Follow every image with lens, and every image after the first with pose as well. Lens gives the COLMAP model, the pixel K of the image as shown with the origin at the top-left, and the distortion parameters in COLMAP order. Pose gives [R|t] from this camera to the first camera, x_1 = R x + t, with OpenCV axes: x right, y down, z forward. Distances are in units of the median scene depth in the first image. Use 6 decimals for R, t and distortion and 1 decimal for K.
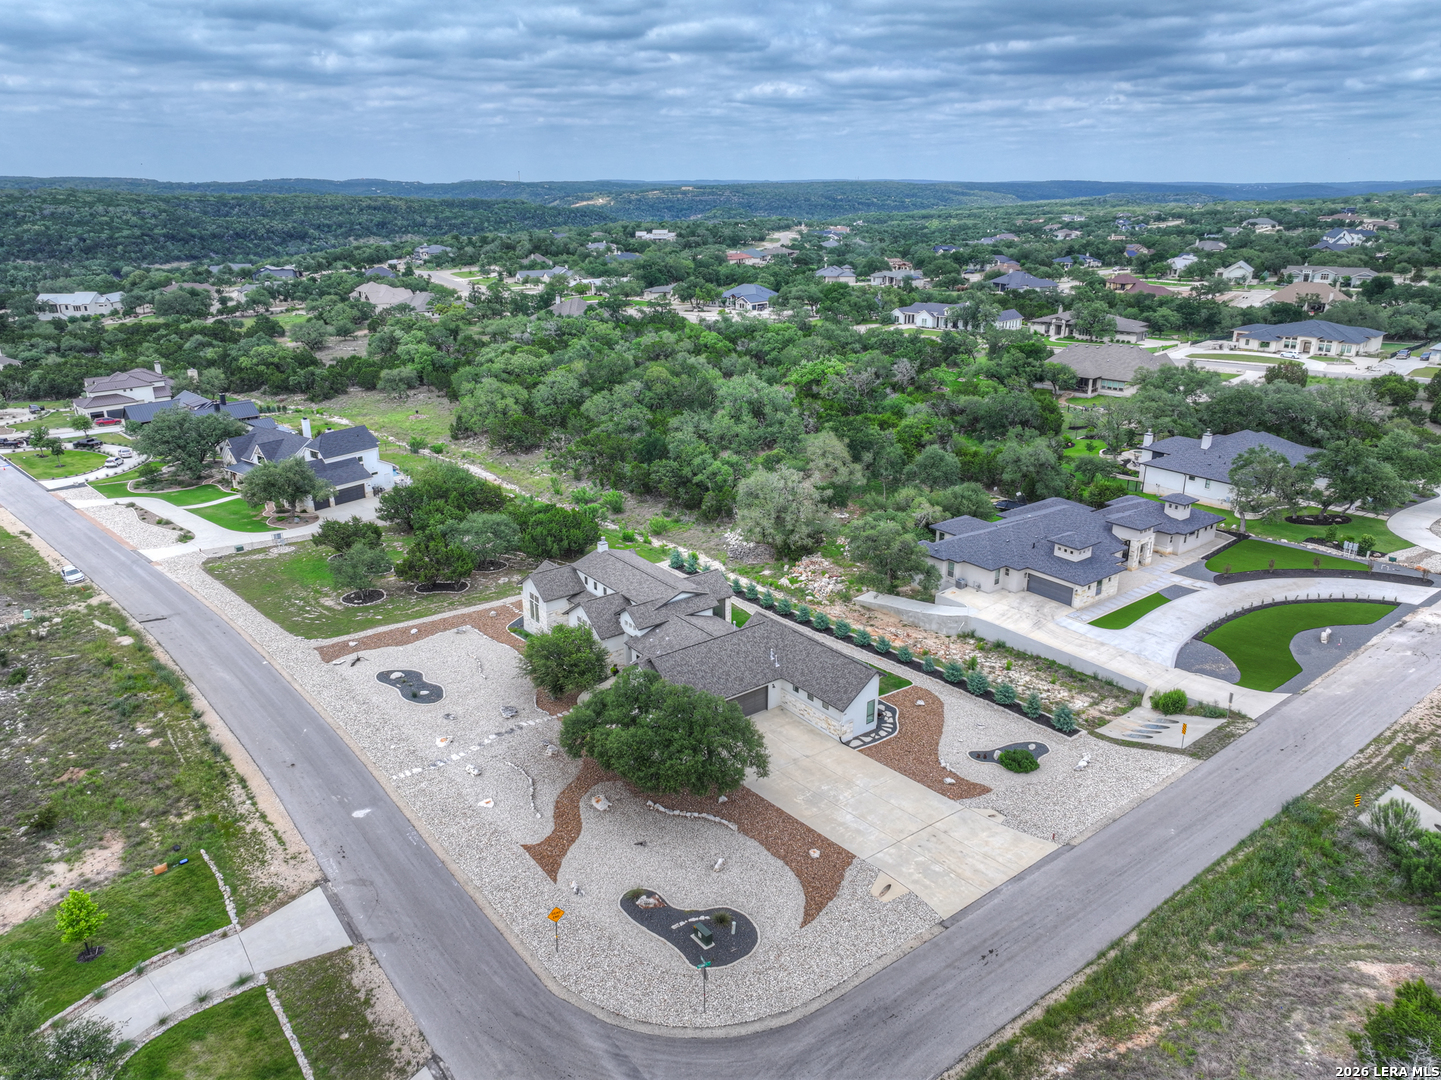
lens RADIAL K [[1009.9, 0, 720.5], [0, 1009.9, 540.0], [0, 0, 1]] dist [0.000922, 0.009801]
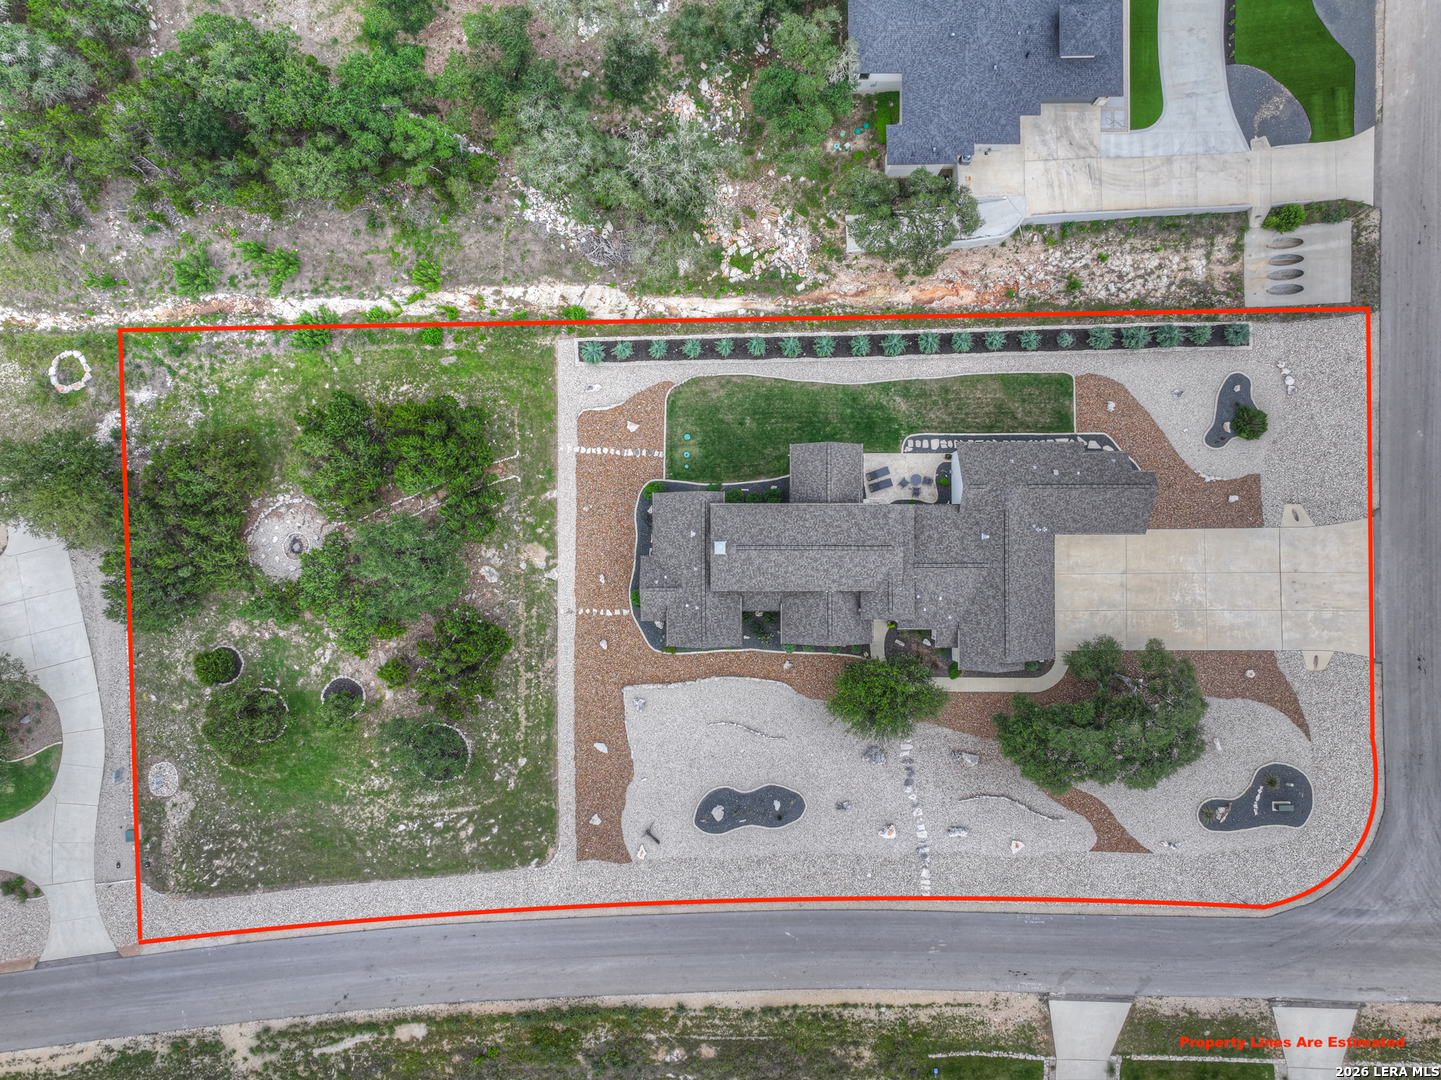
lens RADIAL K [[1009.9, 0, 720.5], [0, 1009.9, 540.0], [0, 0, 1]] dist [0.000922, 0.009801]
pose [[0.605619, -0.795639, 0.013597, -0.165205], [0.266176, 0.218650, 0.938799, -0.938570], [-0.749917, -0.564935, 0.344198, 1.003422]]
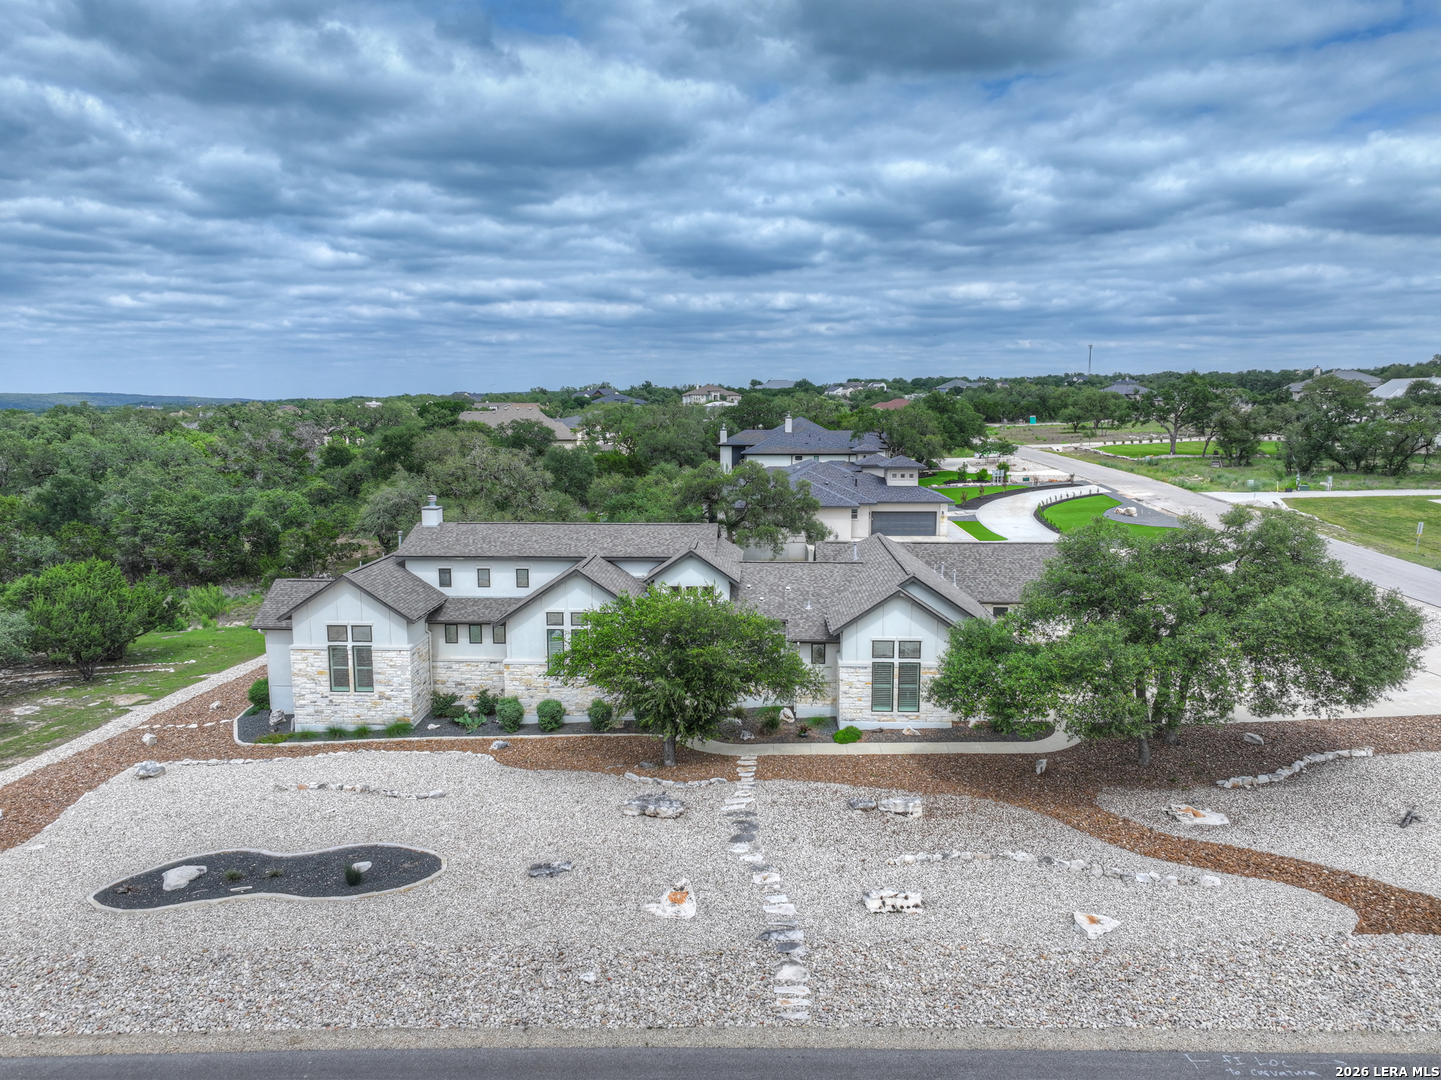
lens RADIAL K [[1009.9, 0, 720.5], [0, 1009.9, 540.0], [0, 0, 1]] dist [0.000922, 0.009801]
pose [[0.640660, -0.103577, 0.760807, -0.533496], [0.255994, 0.962981, -0.084466, 0.125517], [-0.723894, 0.248876, 0.643459, 0.798776]]
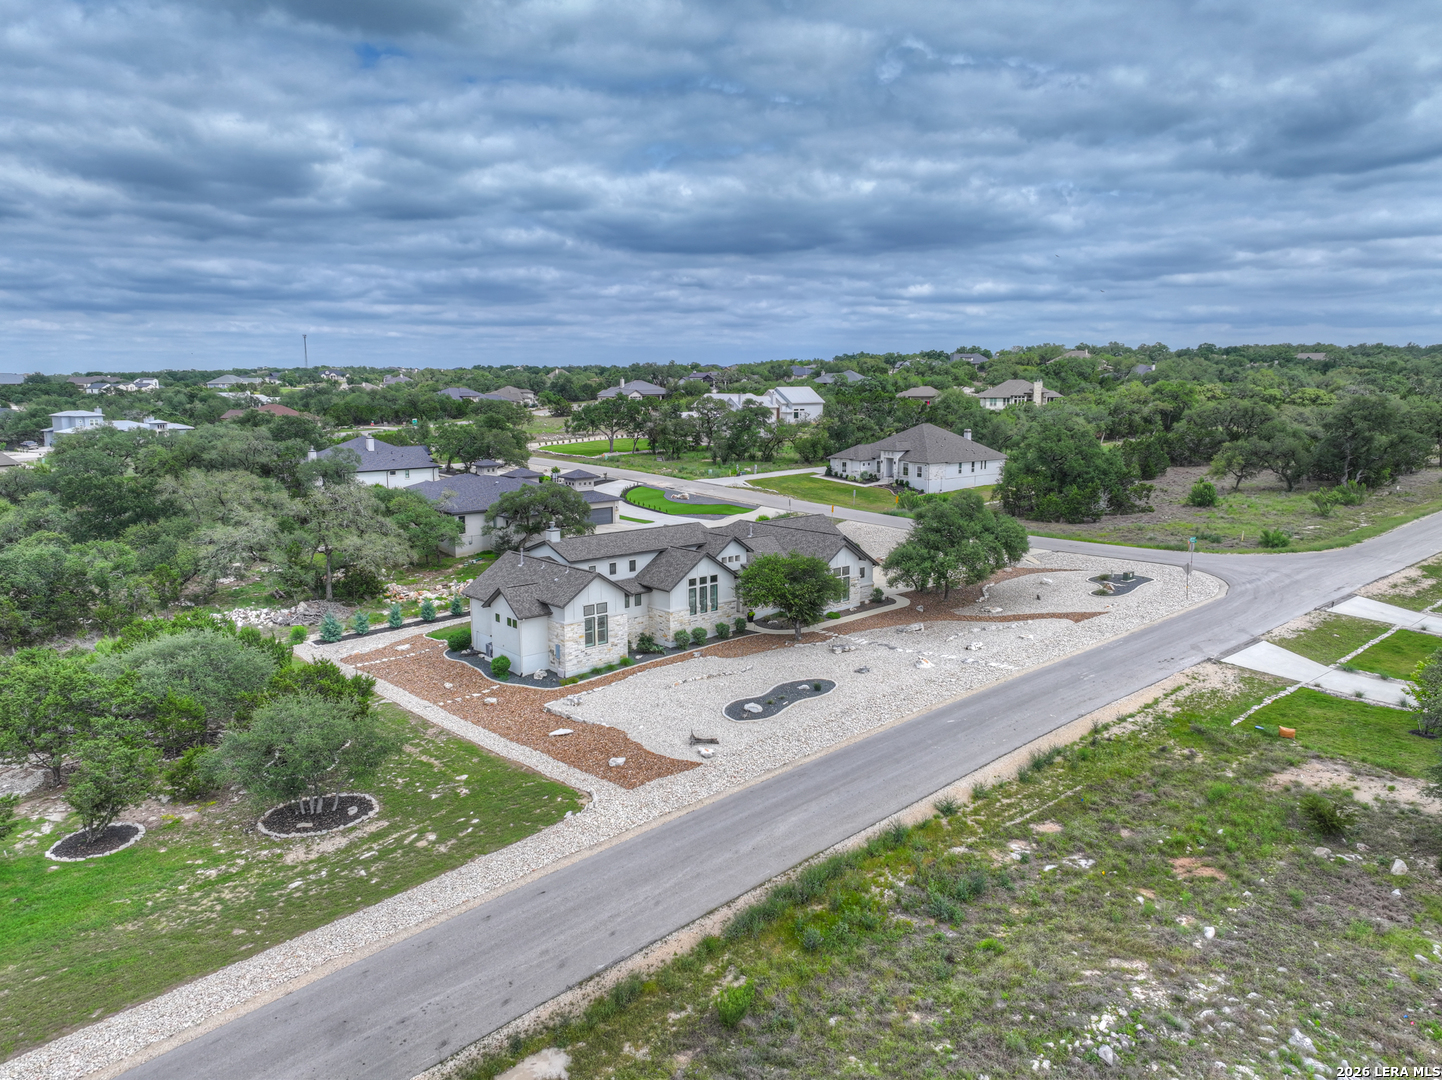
lens RADIAL K [[1010.6, 0, 721.0], [0, 1010.6, 540.0], [0, 0, 1]] dist [0.000922, 0.009801]
pose [[-0.062286, -0.153768, 0.986142, -1.135715], [0.336840, 0.926849, 0.165797, -0.094589], [-0.939499, 0.342499, -0.005934, 1.200457]]
